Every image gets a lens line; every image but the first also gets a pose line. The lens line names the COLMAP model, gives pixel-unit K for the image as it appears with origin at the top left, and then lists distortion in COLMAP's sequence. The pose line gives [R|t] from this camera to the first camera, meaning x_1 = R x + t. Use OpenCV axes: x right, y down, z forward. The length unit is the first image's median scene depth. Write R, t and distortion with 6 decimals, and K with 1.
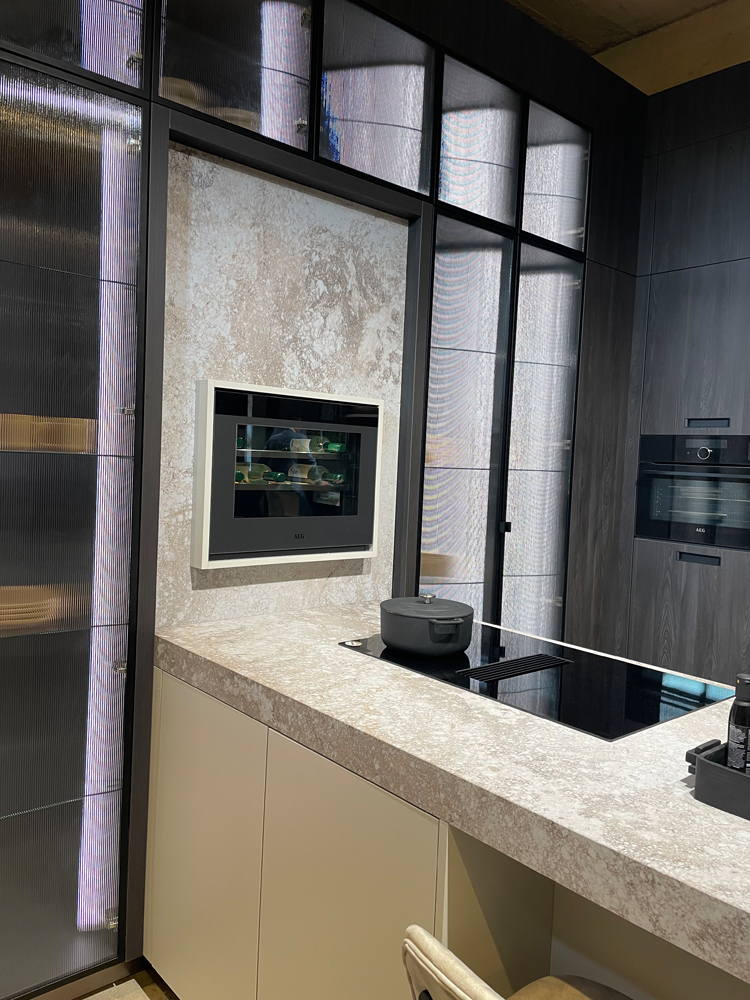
lens RADIAL K [[756.9, 0, 373.2], [0, 756.9, 508.5], [0, 0, 1]] dist [0.028913, -0.067606]
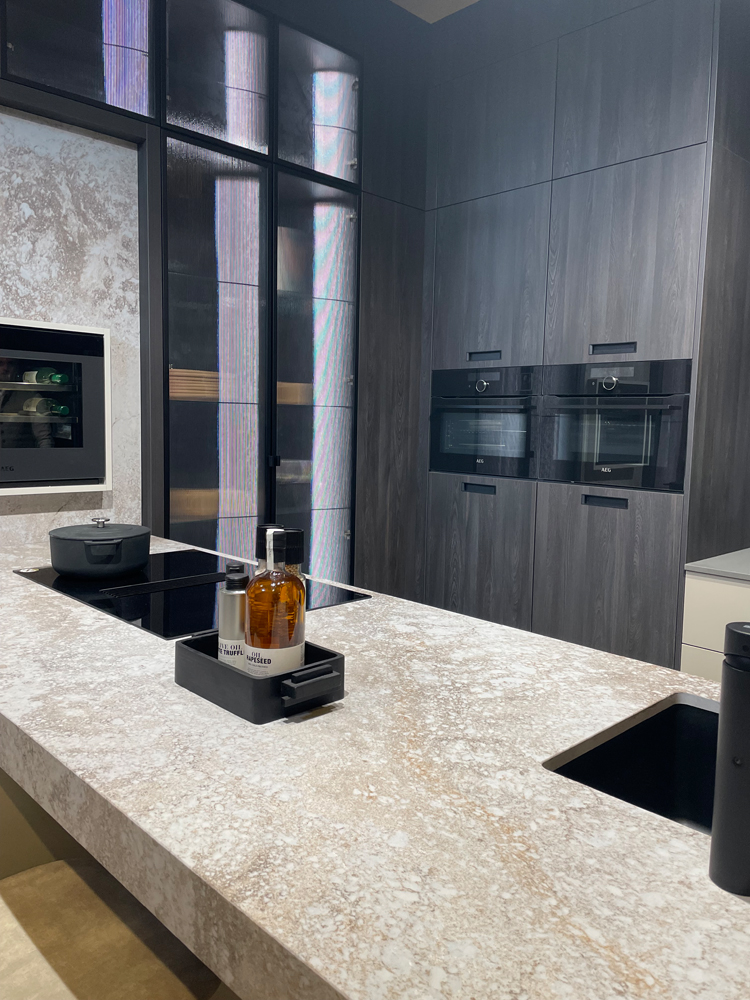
lens RADIAL K [[756.9, 0, 384.2], [0, 756.9, 503.3], [0, 0, 1]] dist [0.028913, -0.067606]
pose [[0.994834, -0.029848, 0.097030, 0.261397], [0.024975, 0.998383, 0.051057, 0.039658], [-0.098398, -0.048370, 0.993971, -0.020369]]
